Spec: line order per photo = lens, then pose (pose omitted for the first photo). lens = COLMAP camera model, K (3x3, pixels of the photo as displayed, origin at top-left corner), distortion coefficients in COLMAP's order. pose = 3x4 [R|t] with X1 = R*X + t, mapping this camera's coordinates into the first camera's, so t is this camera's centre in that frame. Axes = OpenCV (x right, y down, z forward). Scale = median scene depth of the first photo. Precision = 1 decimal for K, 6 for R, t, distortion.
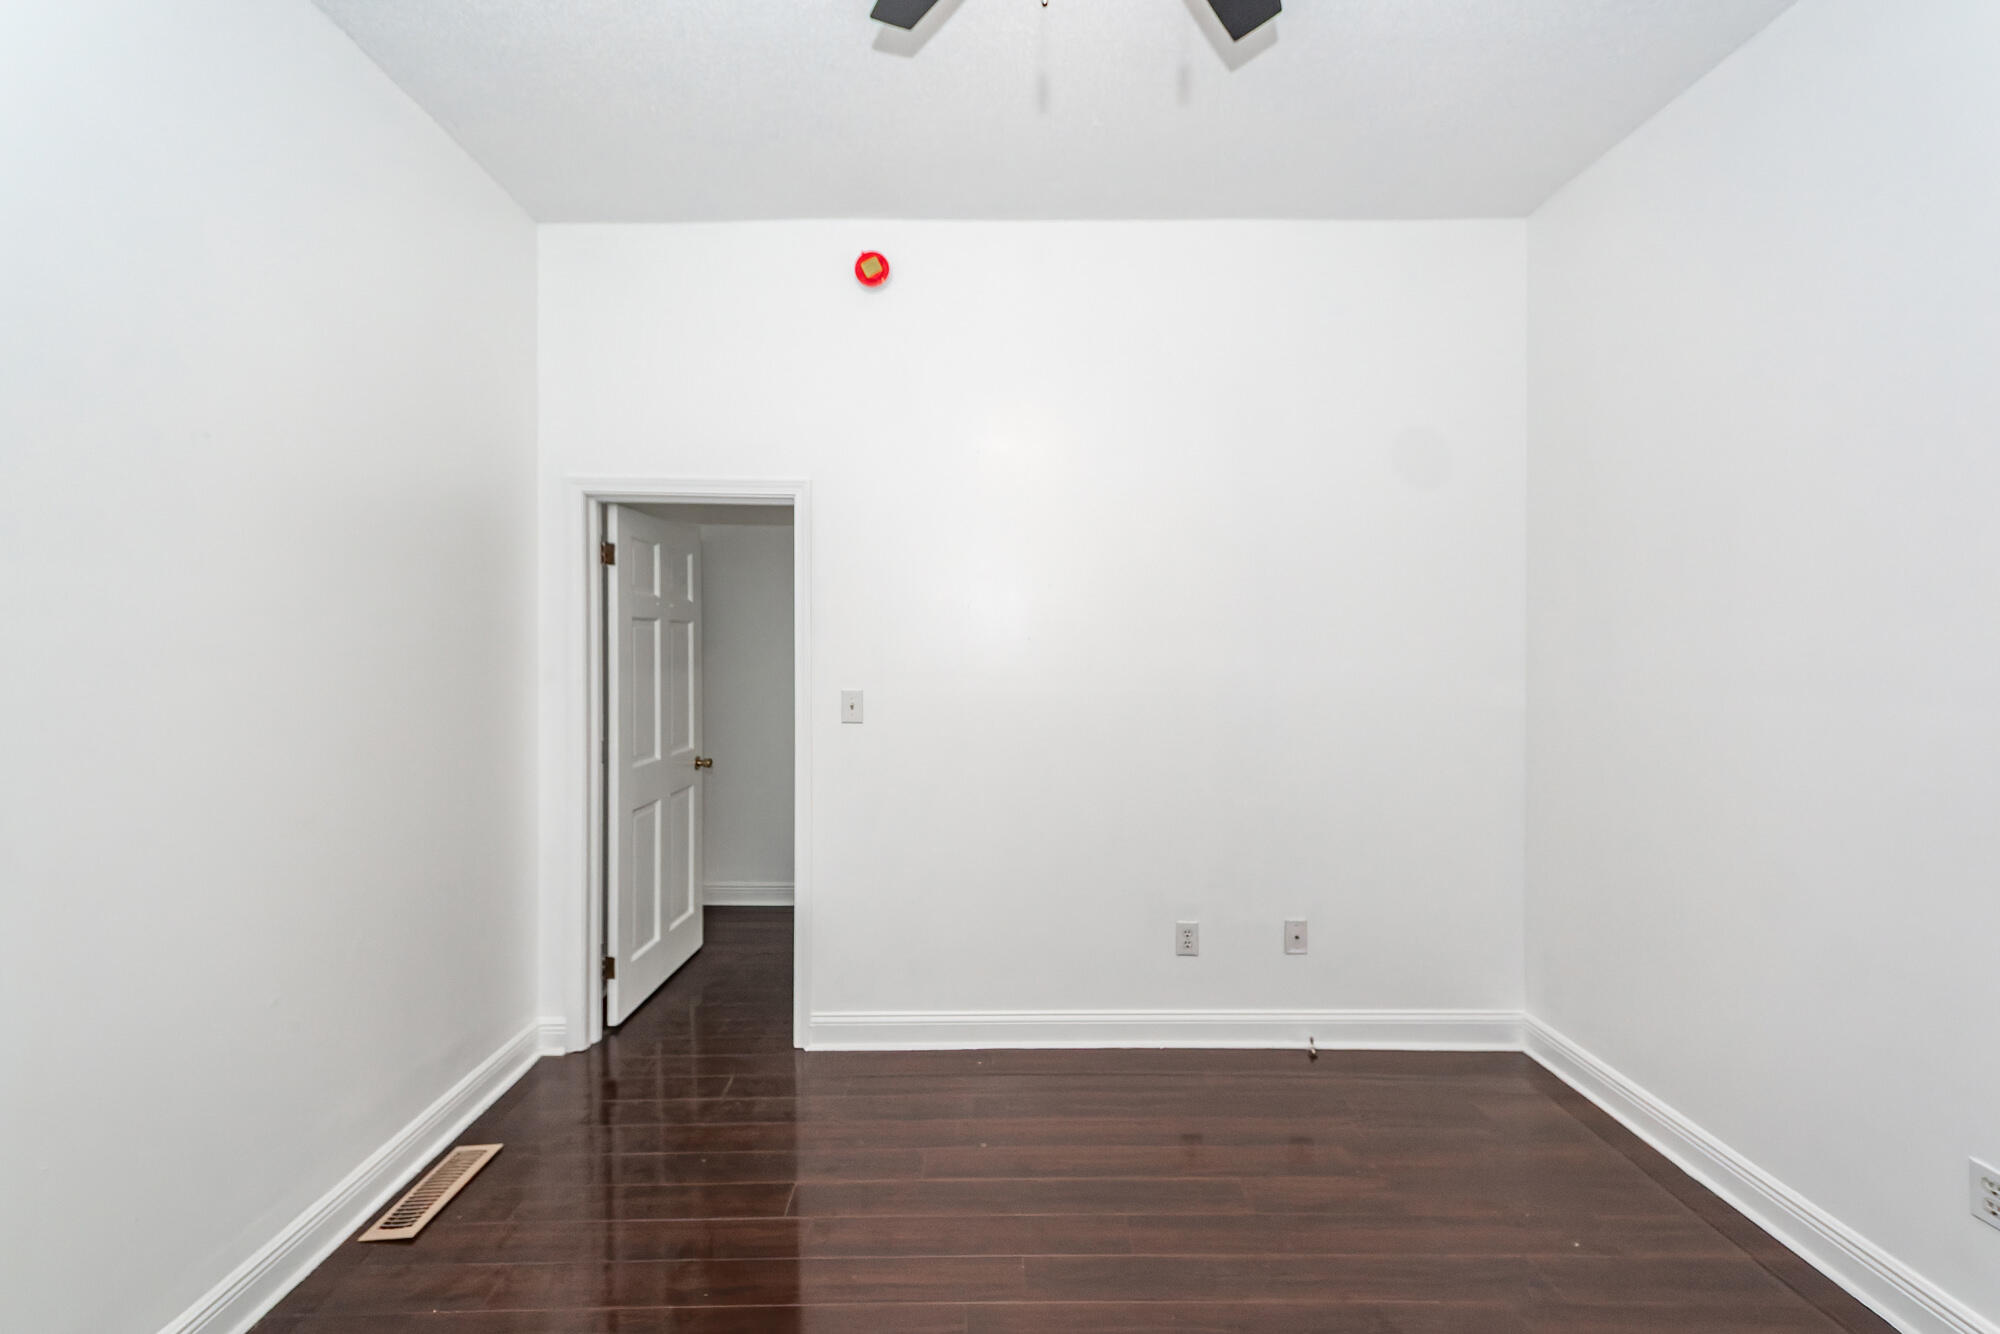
lens RADIAL K [[732.9, 0, 996.6], [0, 732.9, 643.7], [0, 0, 1]] dist [0.014313, -0.000010]
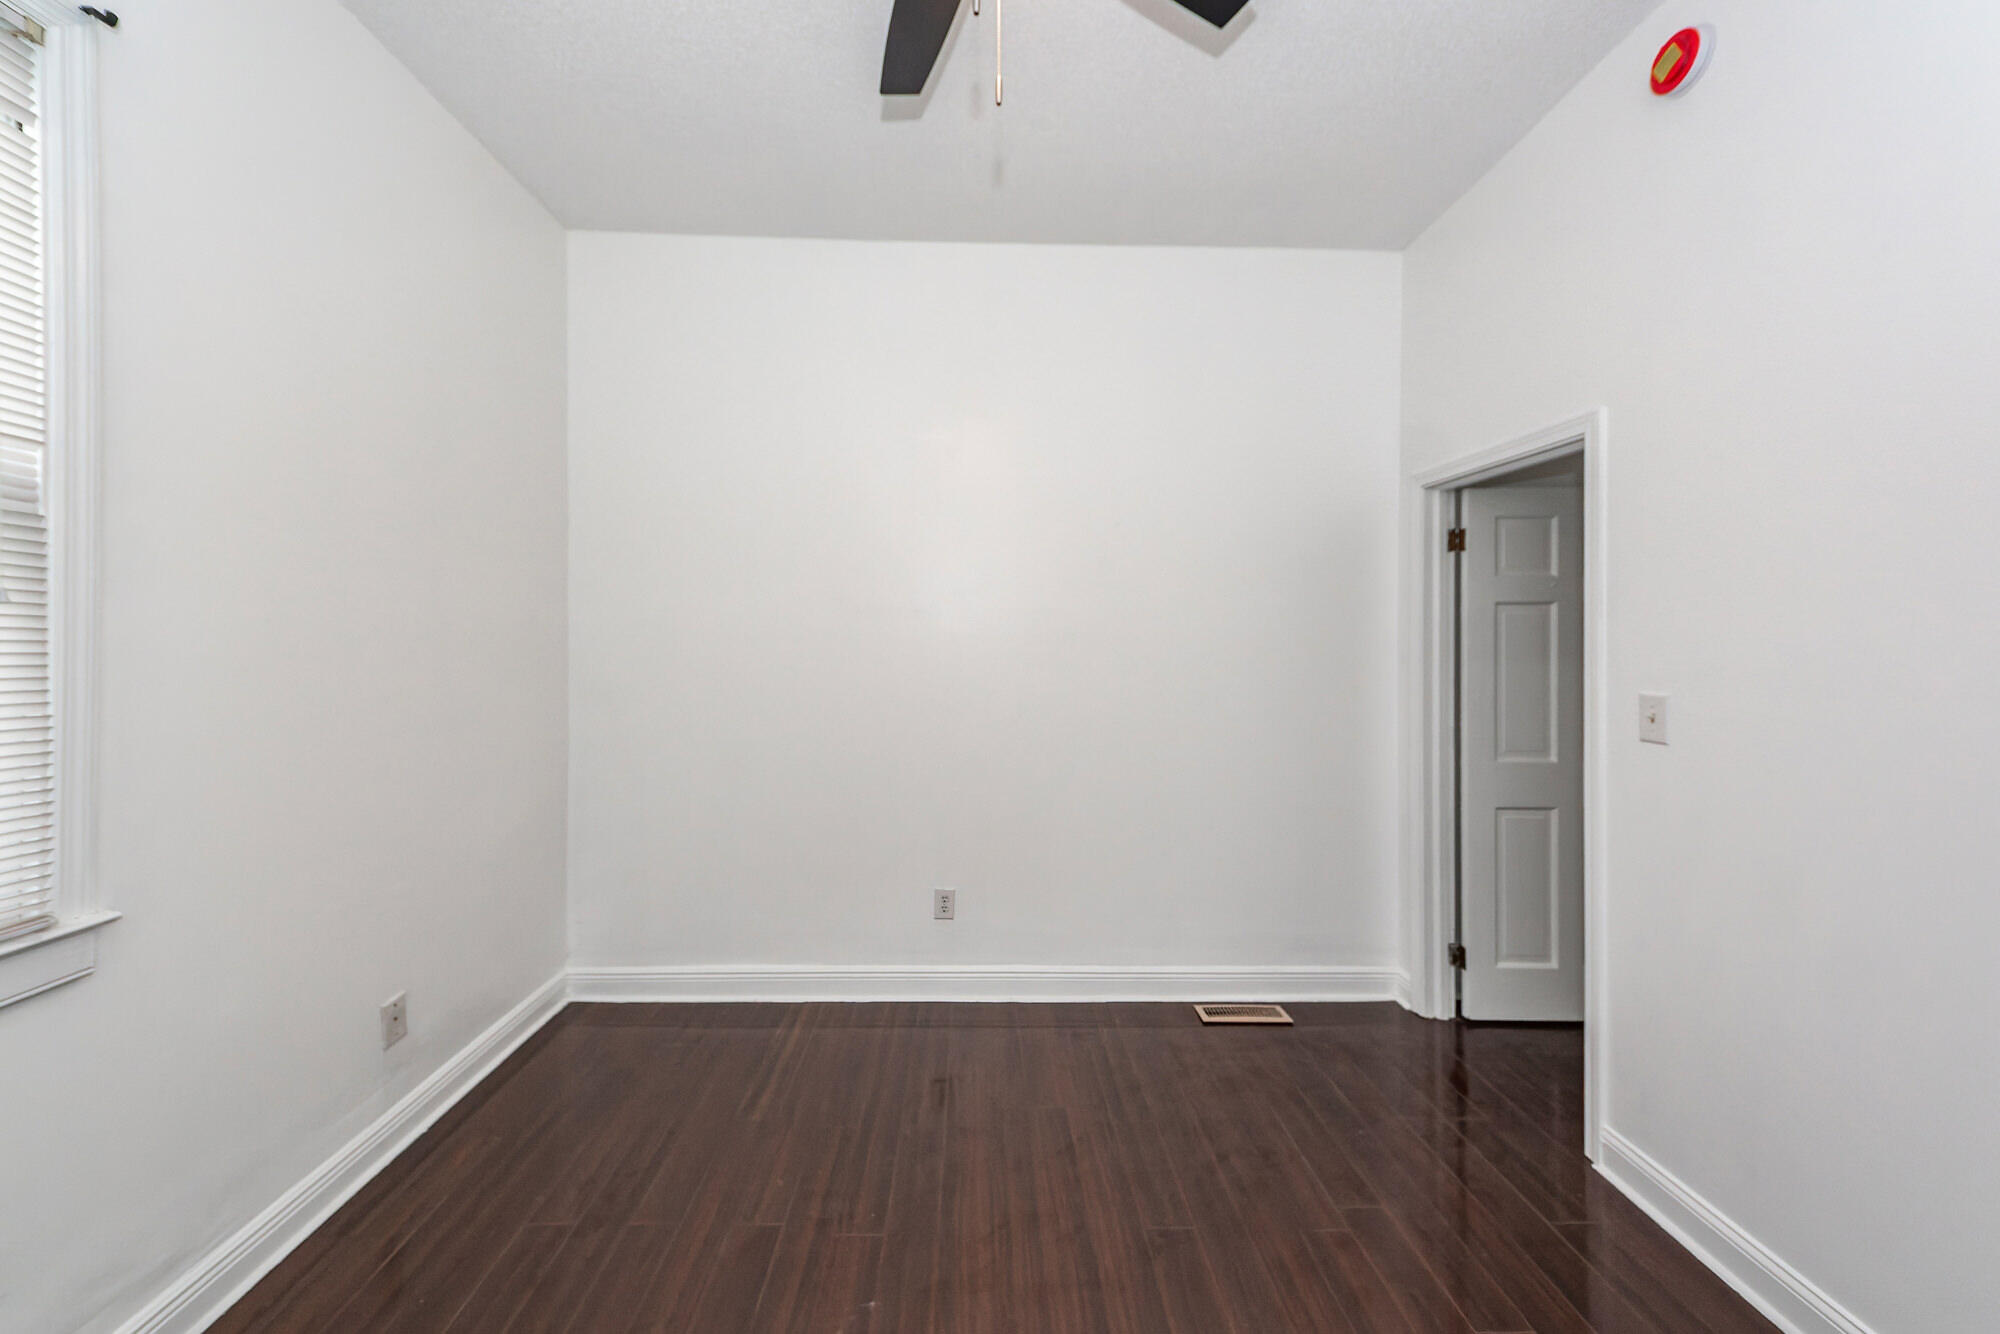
lens RADIAL K [[757.9, 0, 1001.7], [0, 757.9, 635.7], [0, 0, 1]] dist [0.000124, 0.000002]
pose [[0.014865, -0.000460, -0.999889, 0.502970], [0.003802, 0.999993, -0.000404, 0.005404], [0.999882, -0.003796, 0.014866, 0.378498]]
